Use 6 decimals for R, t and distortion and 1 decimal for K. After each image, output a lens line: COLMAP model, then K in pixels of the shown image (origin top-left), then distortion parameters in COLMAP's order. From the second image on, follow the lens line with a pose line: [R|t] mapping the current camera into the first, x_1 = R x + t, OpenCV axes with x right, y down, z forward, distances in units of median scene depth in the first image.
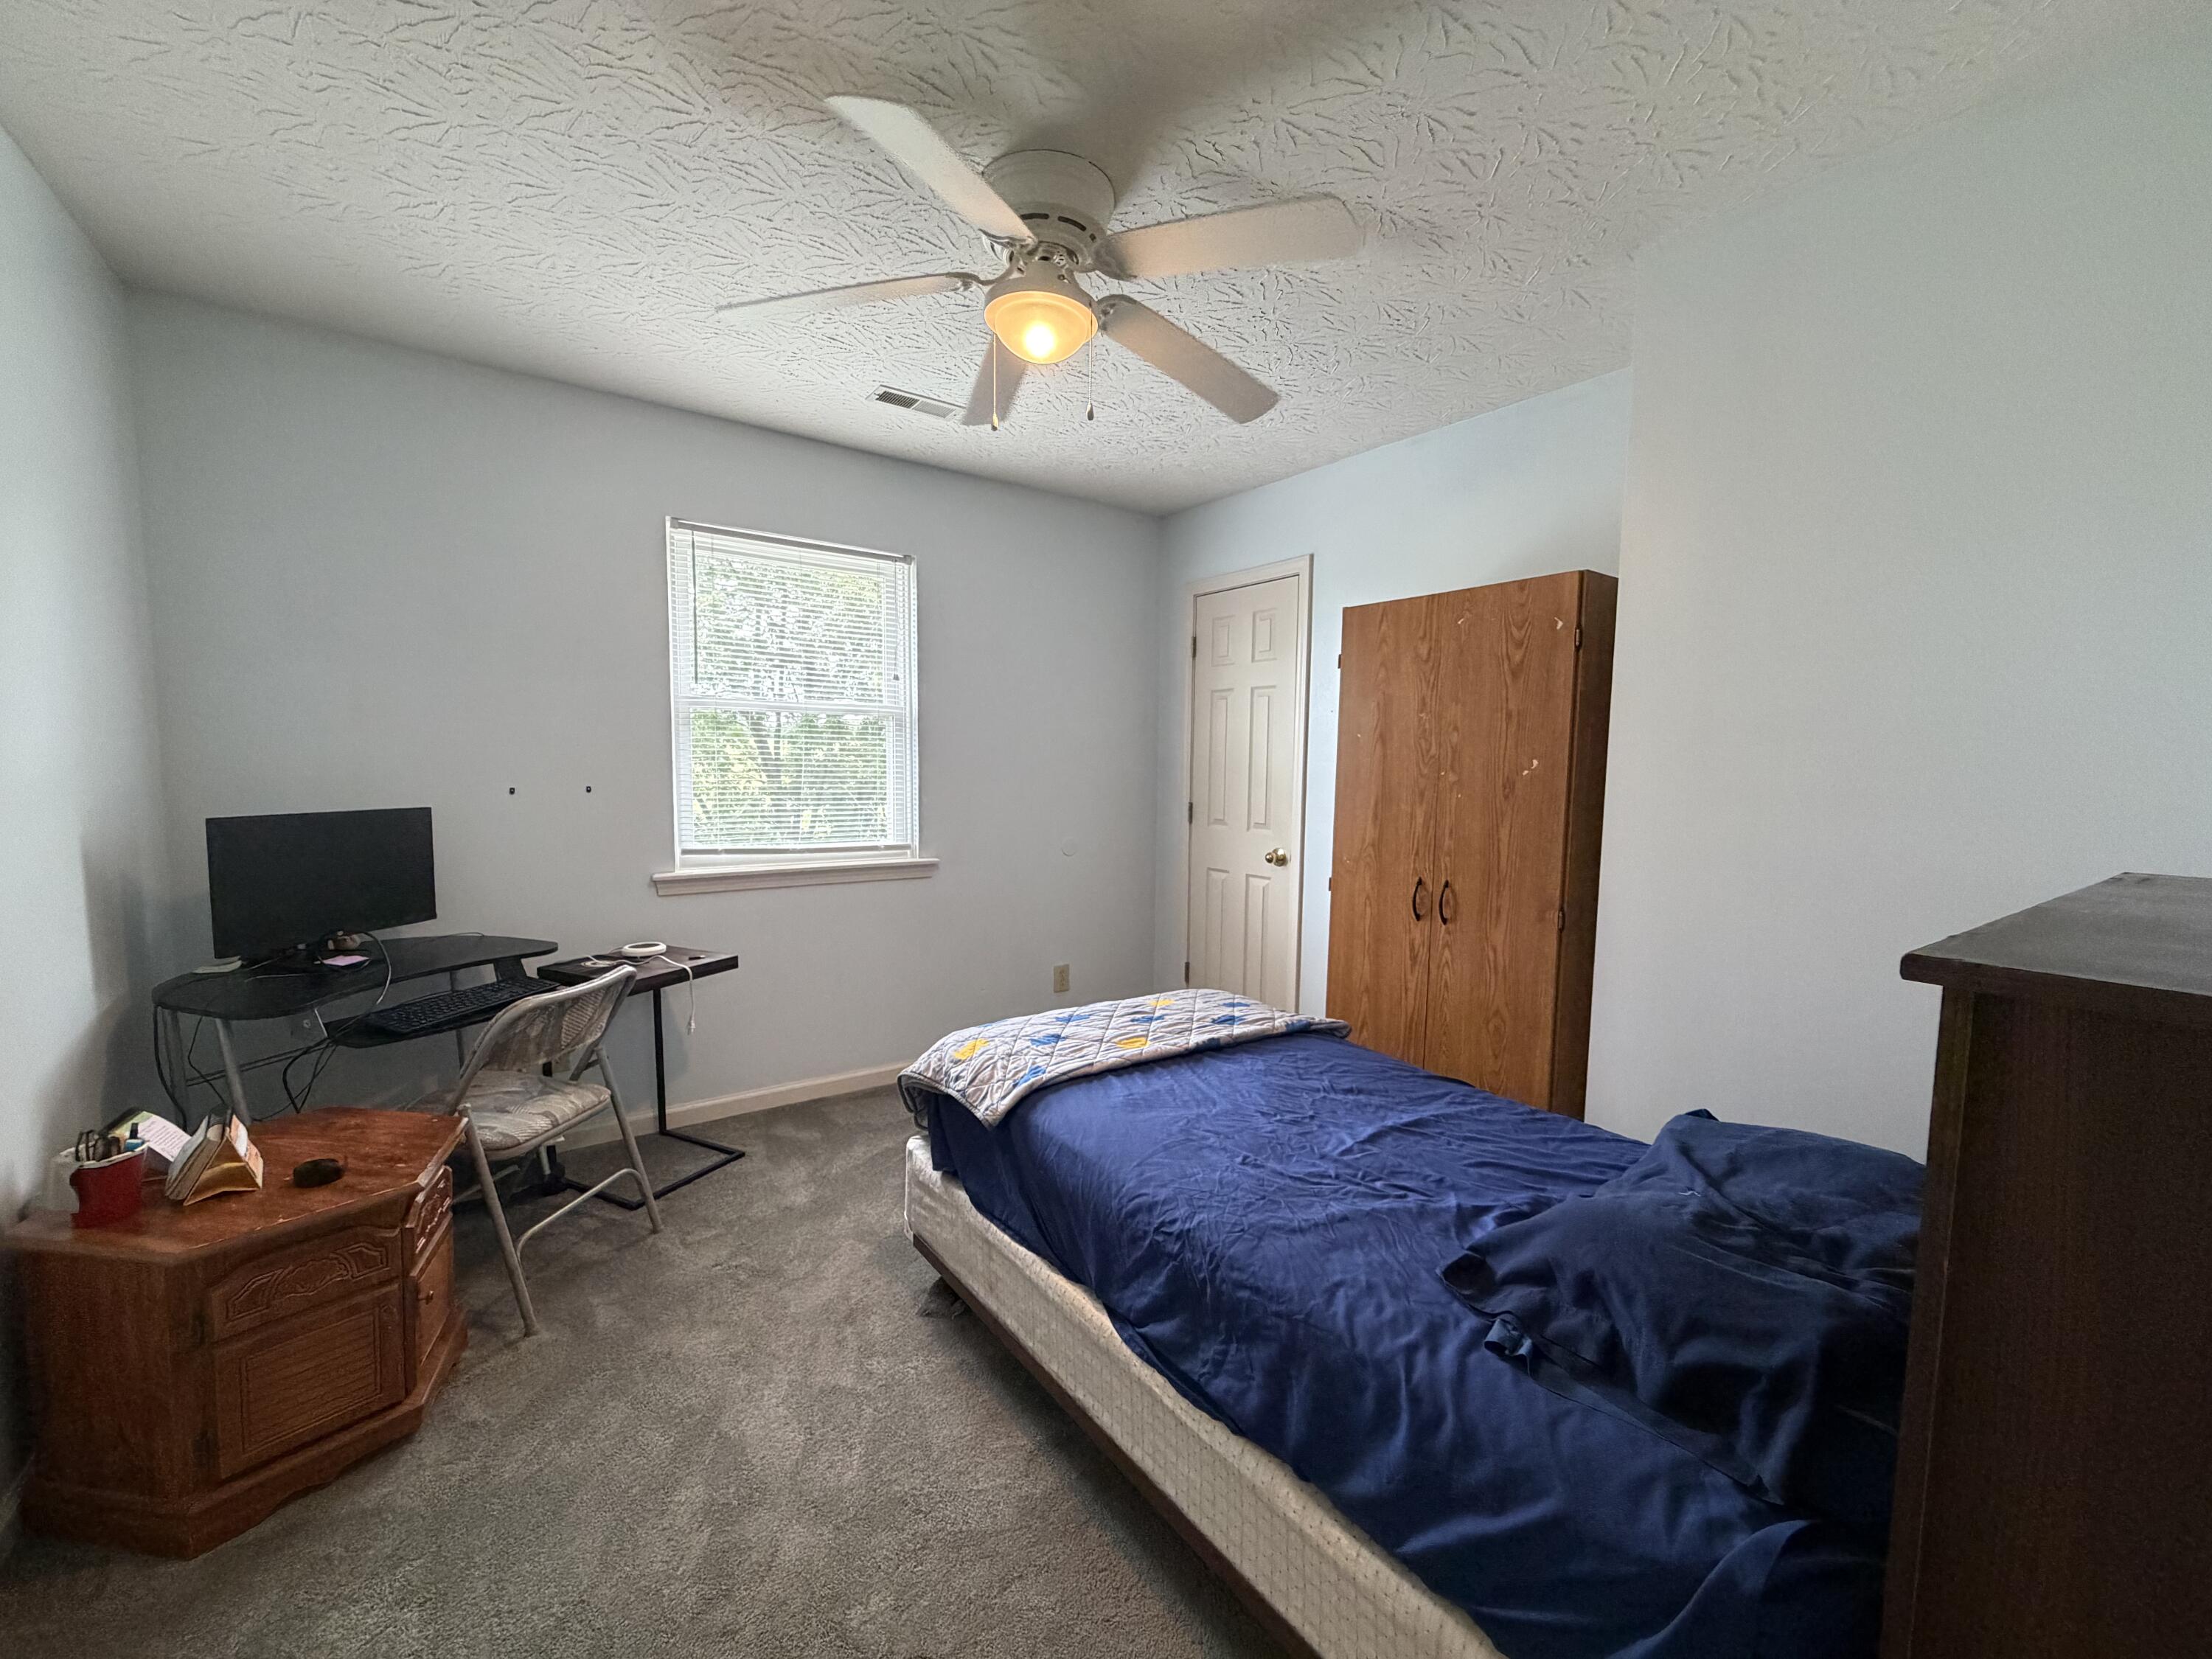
lens RADIAL K [[880.8, 0, 1108.7], [0, 880.8, 833.8], [0, 0, 1]] dist [-0.000080, -0.000476]
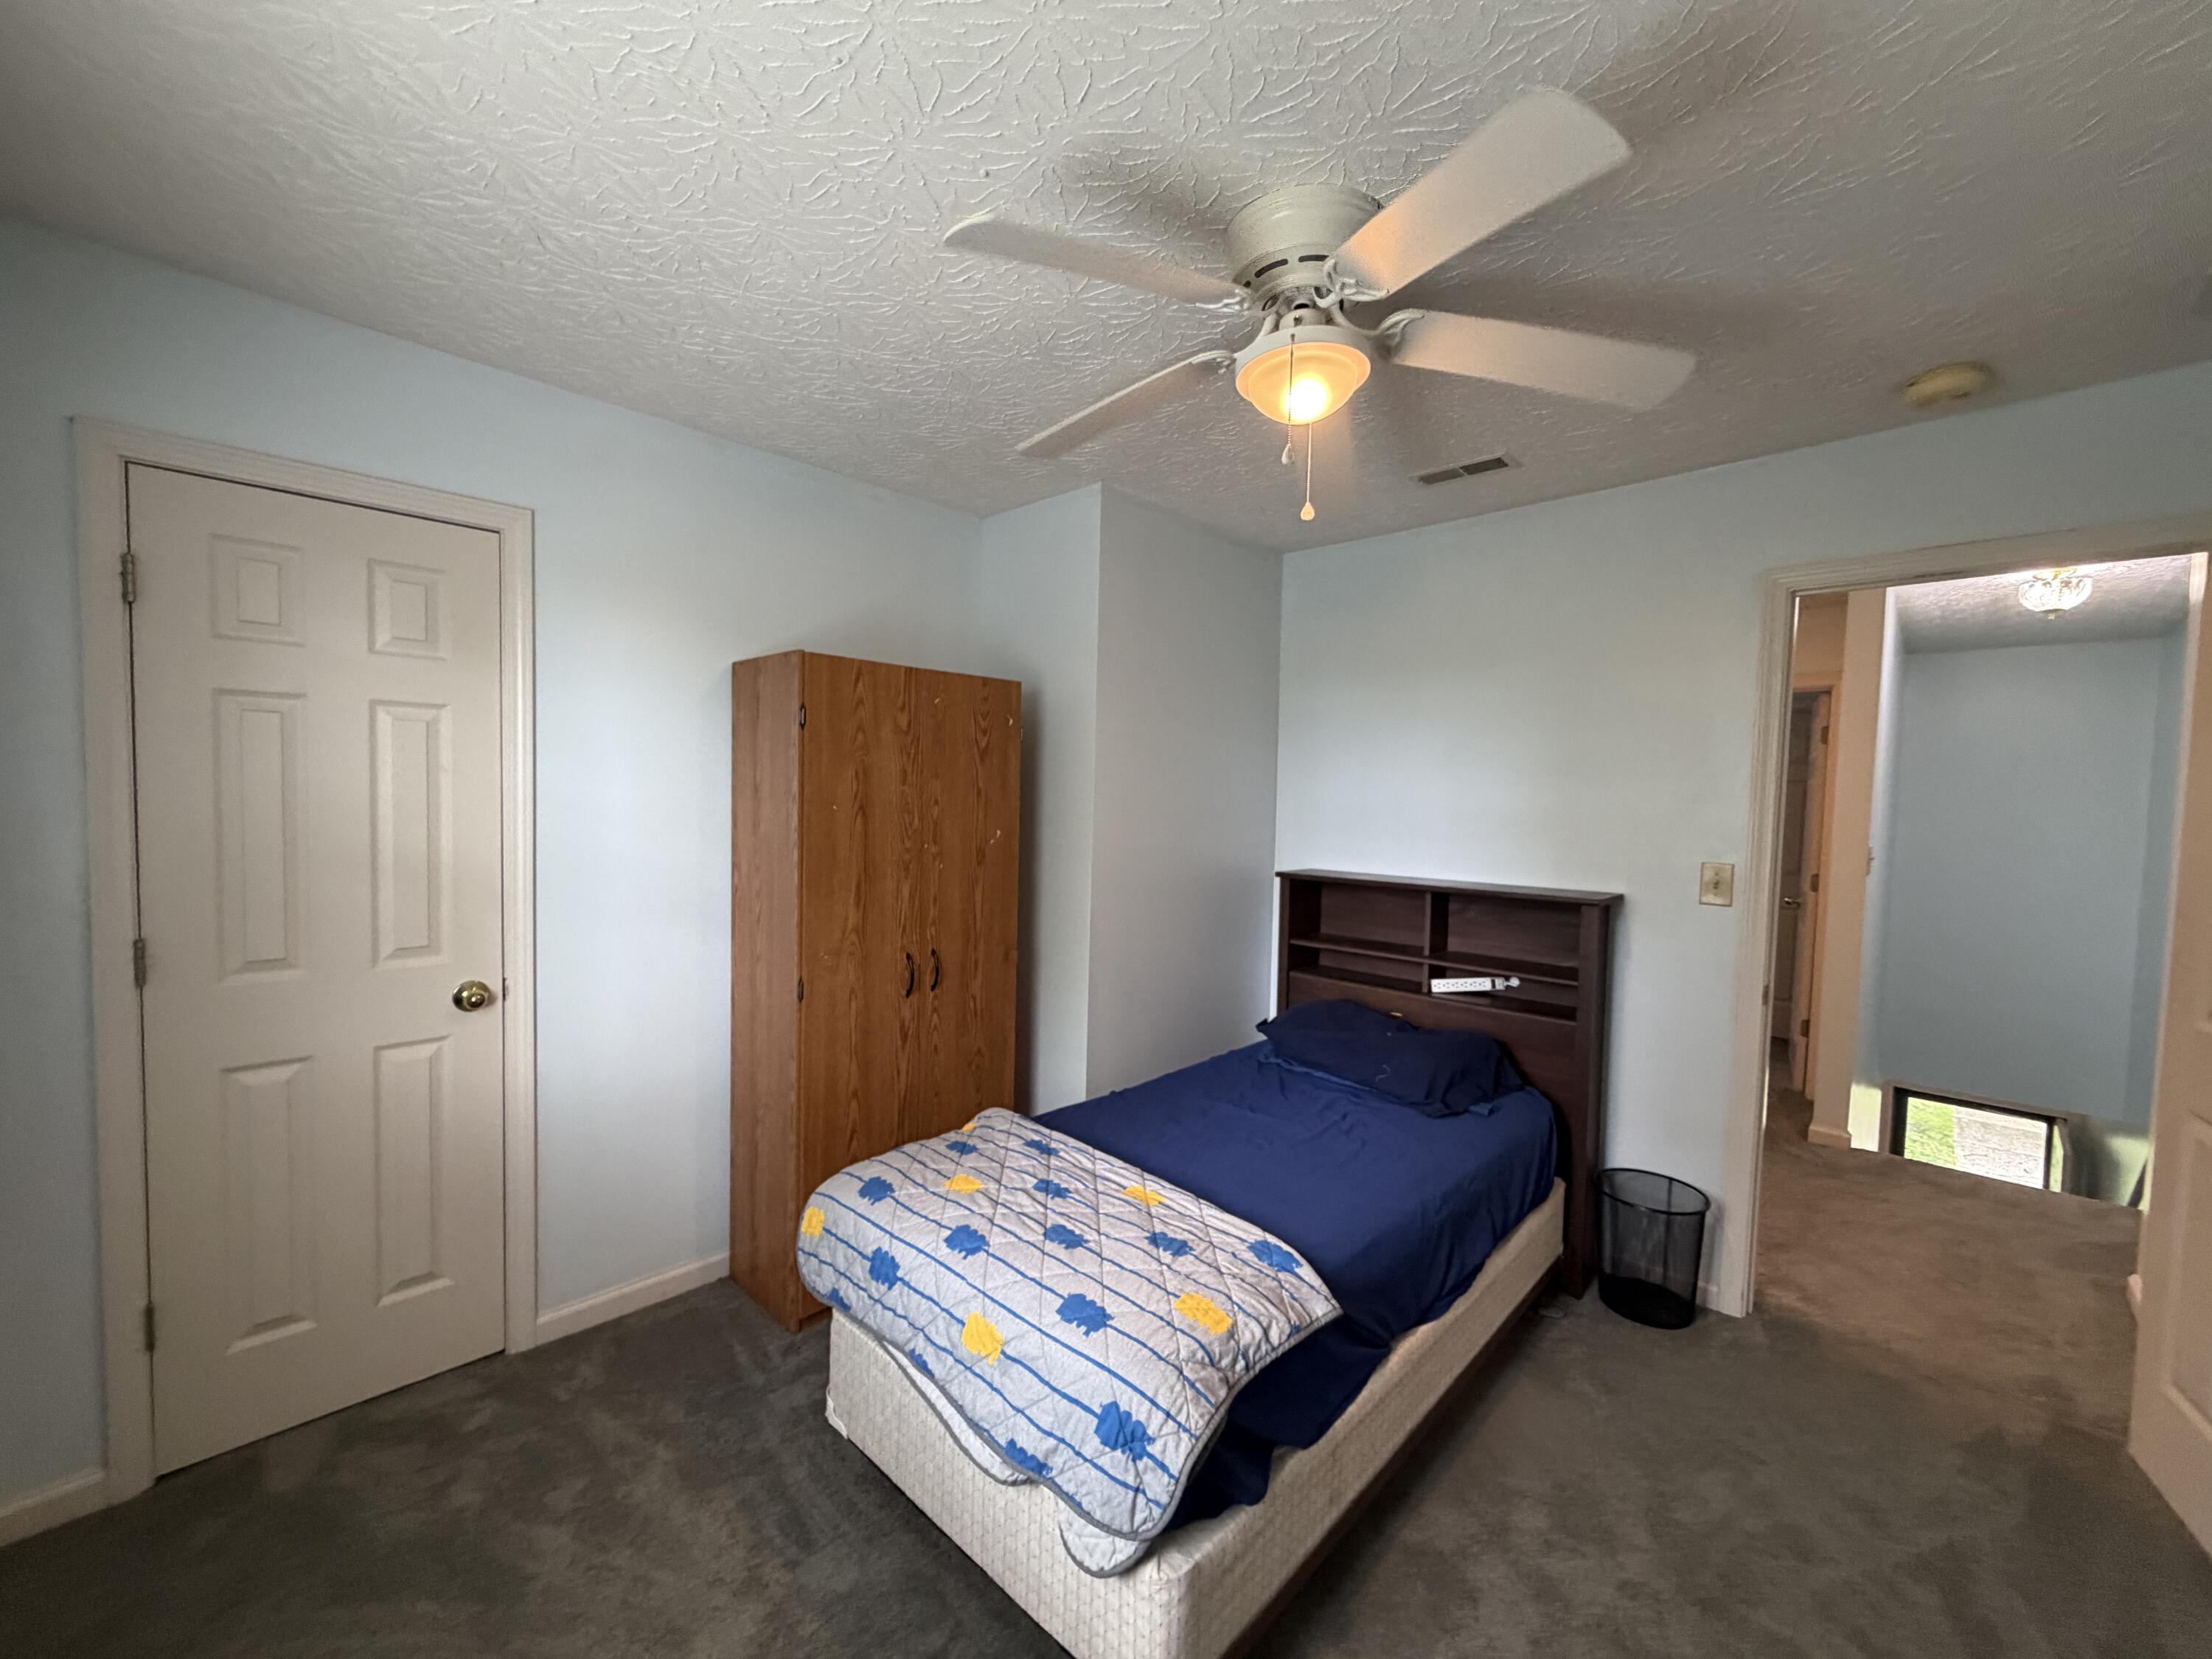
lens RADIAL K [[880.8, 0, 1111.1], [0, 880.8, 825.2], [0, 0, 1]] dist [-0.000080, -0.000476]
pose [[-0.176805, -0.066622, 0.981989, -0.654782], [0.051443, 0.995717, 0.076815, -0.159340], [-0.982901, 0.064098, -0.172620, 0.961163]]
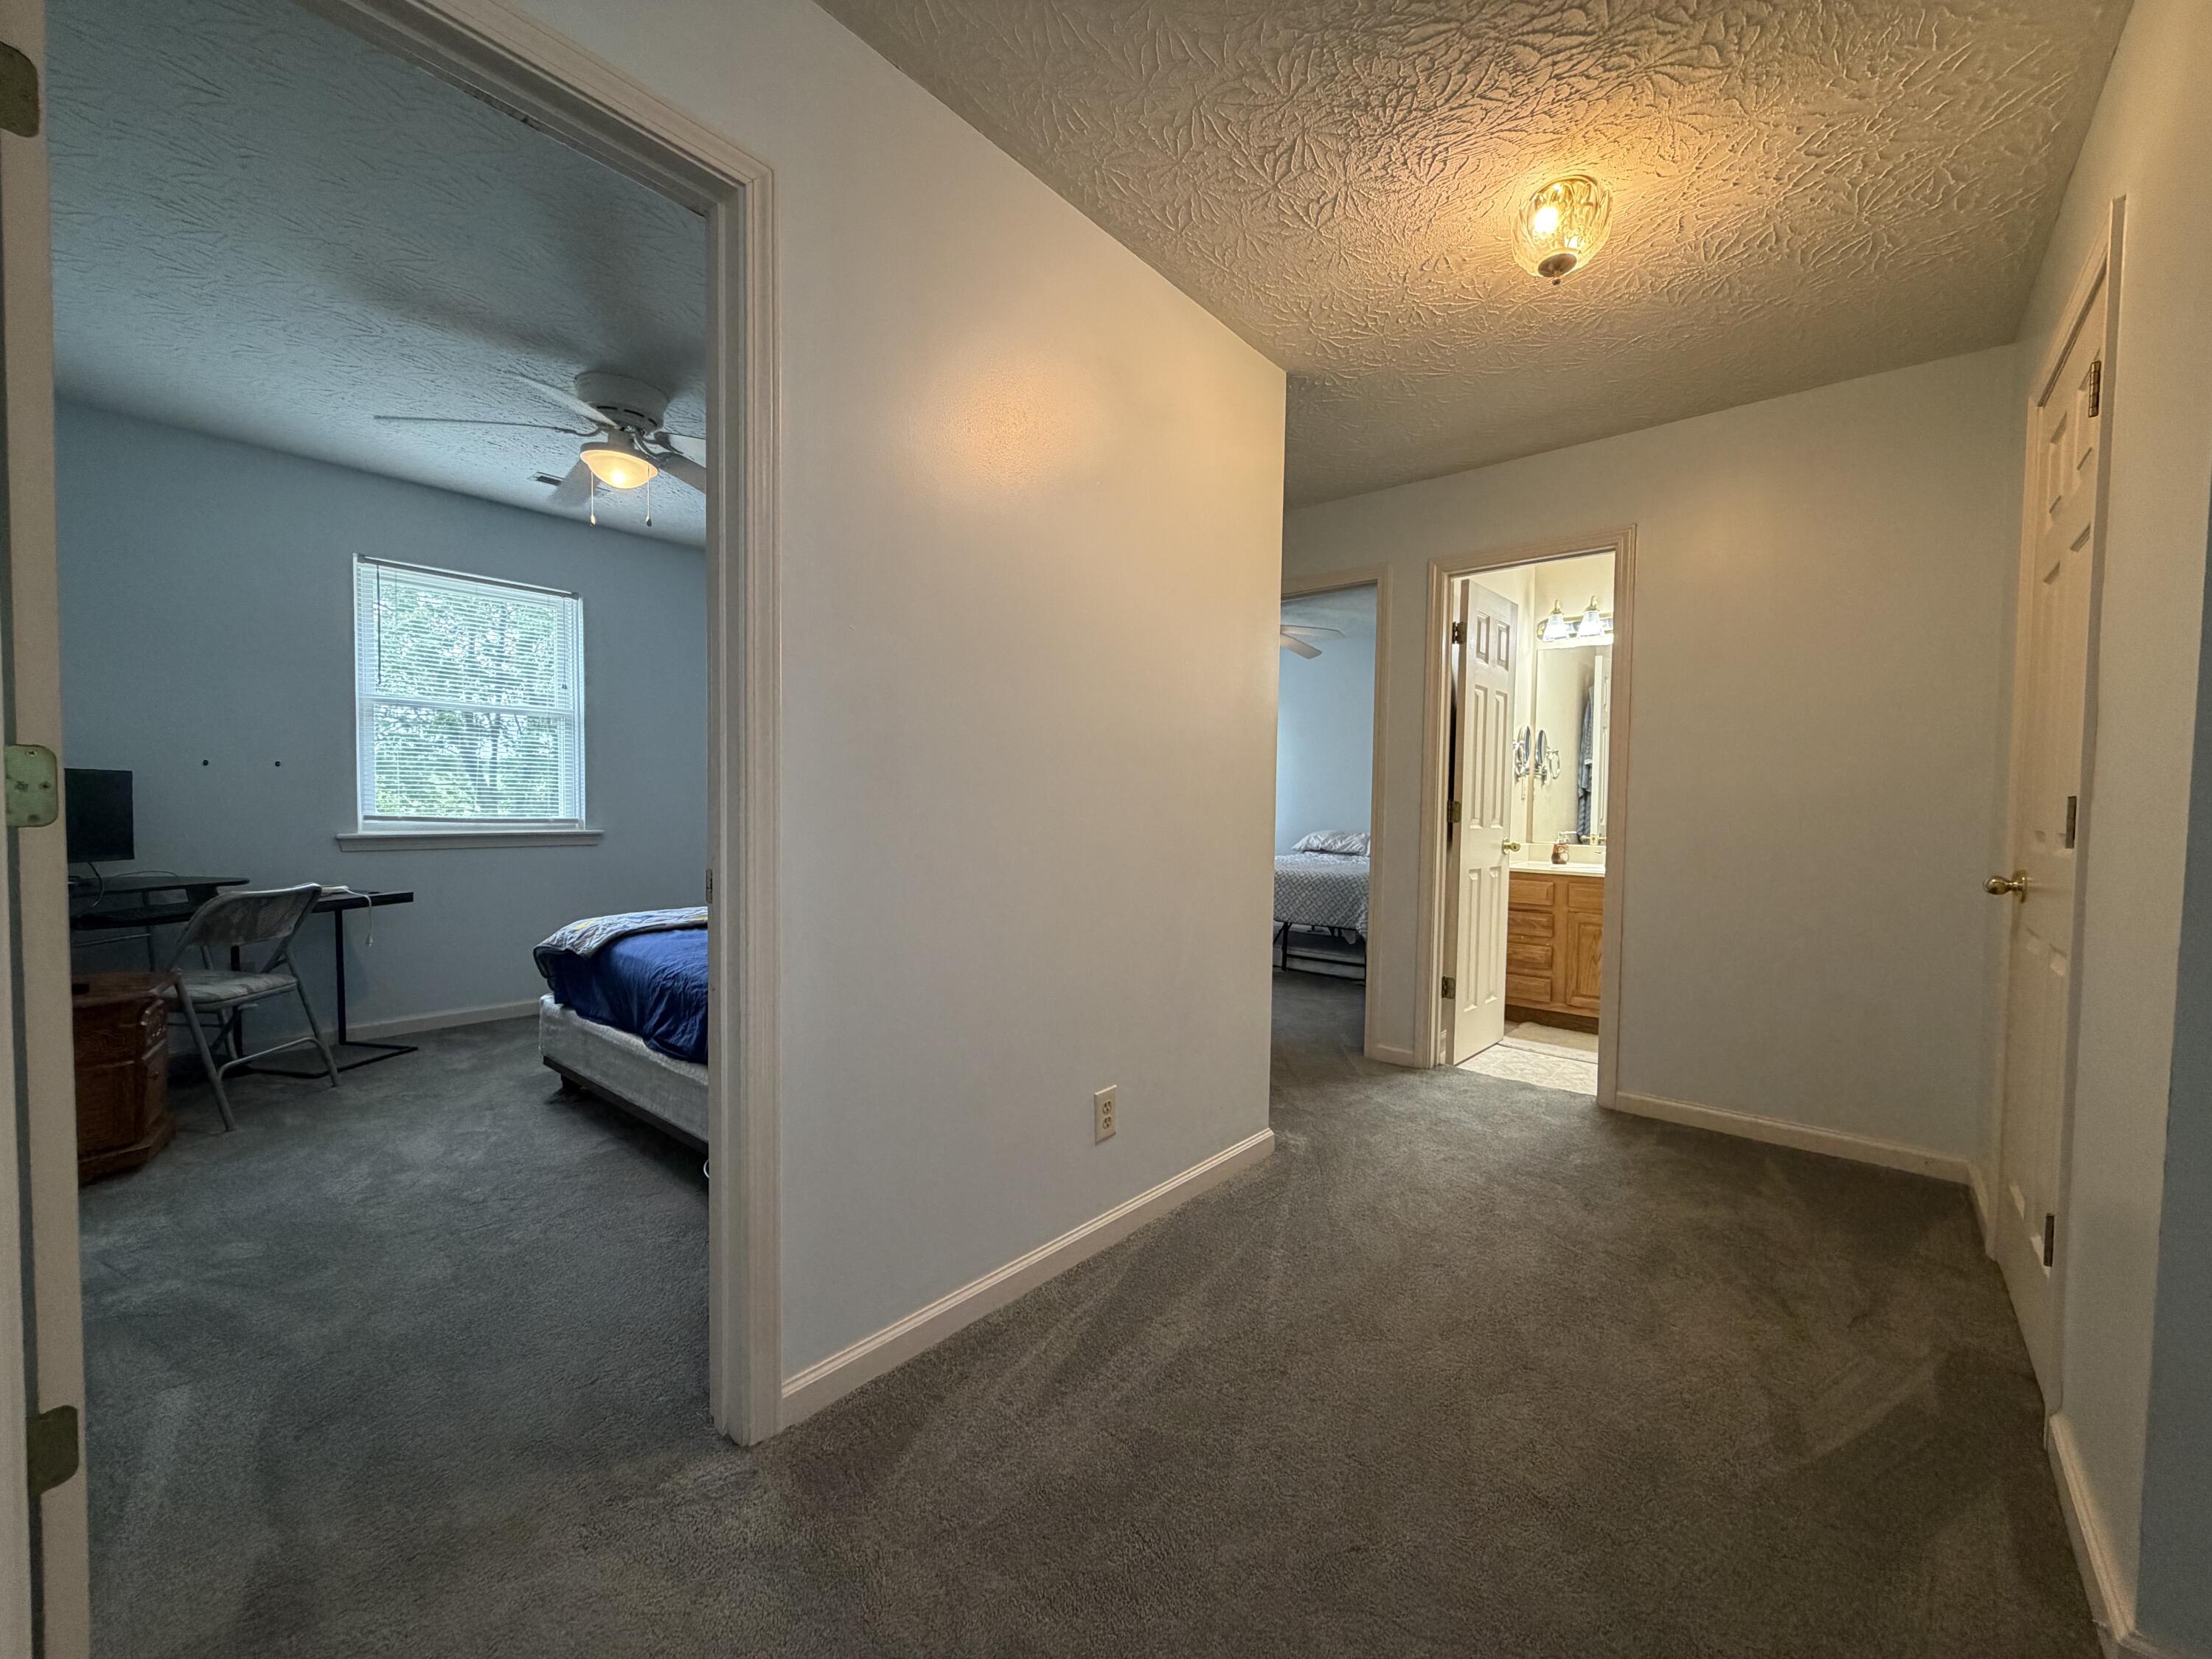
lens RADIAL K [[880.8, 0, 1107.3], [0, 880.8, 837.1], [0, 0, 1]] dist [-0.000080, -0.000476]
pose [[0.970836, -0.009234, 0.239566, 0.287136], [0.019184, 0.999046, -0.039236, 0.140377], [-0.238975, 0.042687, 0.970087, -0.555366]]
